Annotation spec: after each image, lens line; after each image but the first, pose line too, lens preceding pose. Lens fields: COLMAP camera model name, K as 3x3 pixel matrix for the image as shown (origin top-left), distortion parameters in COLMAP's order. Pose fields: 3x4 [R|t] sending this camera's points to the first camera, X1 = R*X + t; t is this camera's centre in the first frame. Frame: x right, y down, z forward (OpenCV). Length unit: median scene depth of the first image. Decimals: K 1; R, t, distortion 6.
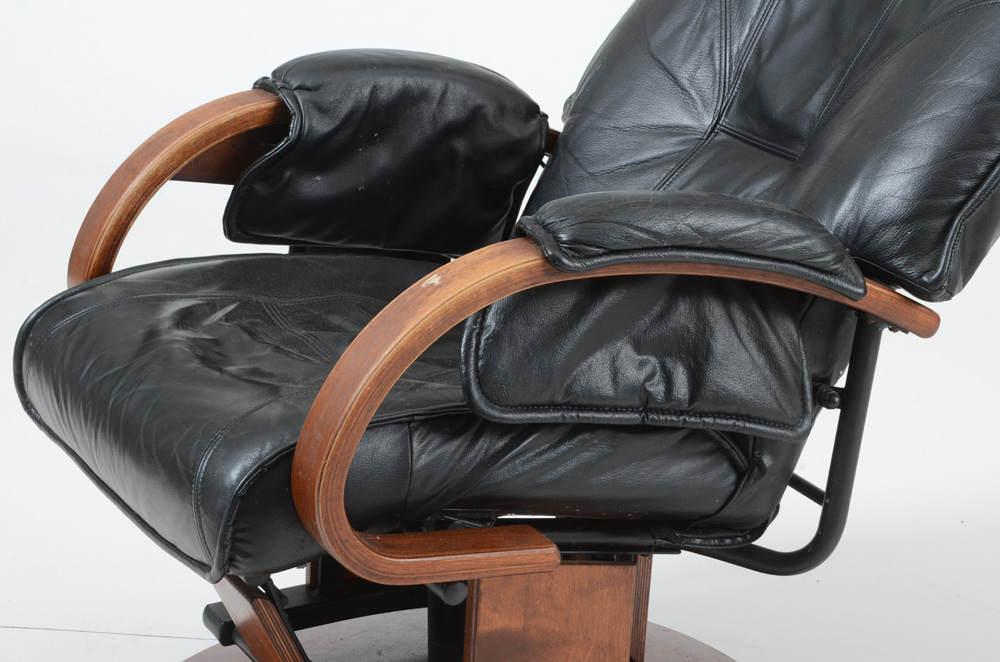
lens RADIAL K [[2747.0, 0, 500.0], [0, 2747.0, 331.0], [0, 0, 1]] dist [0.717654, 0.072225]
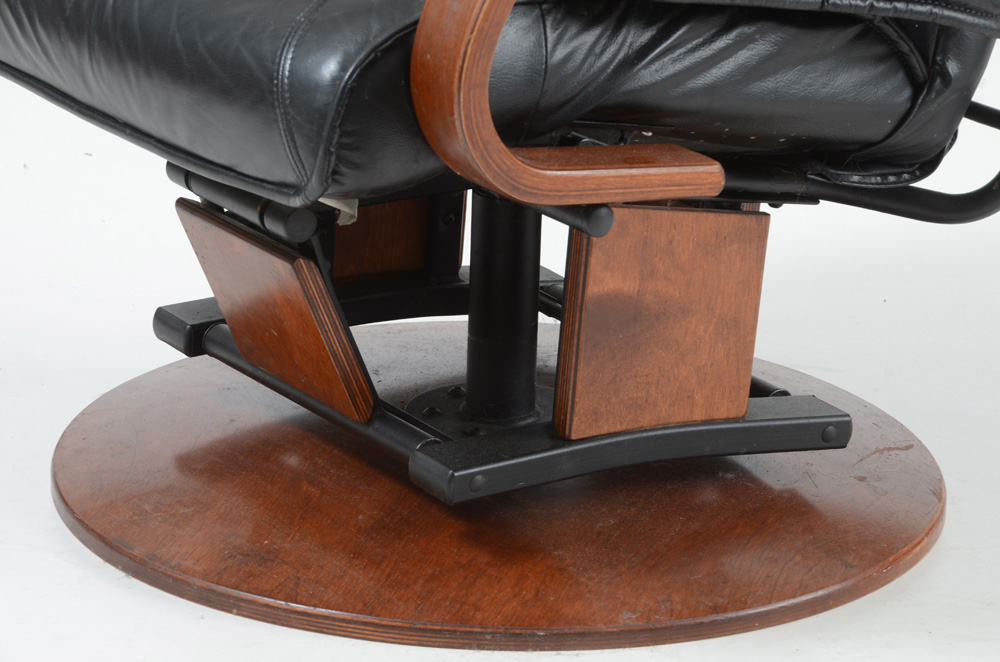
lens RADIAL K [[4061.6, 0, 497.5], [0, 4061.6, 344.8], [0, 0, 1]] dist [1.254500, 3.796088]
pose [[0.989378, -0.015469, 0.144539, -0.203858], [0.012640, 0.999711, 0.020470, 0.100712], [-0.144813, -0.018426, 0.989287, -0.142132]]
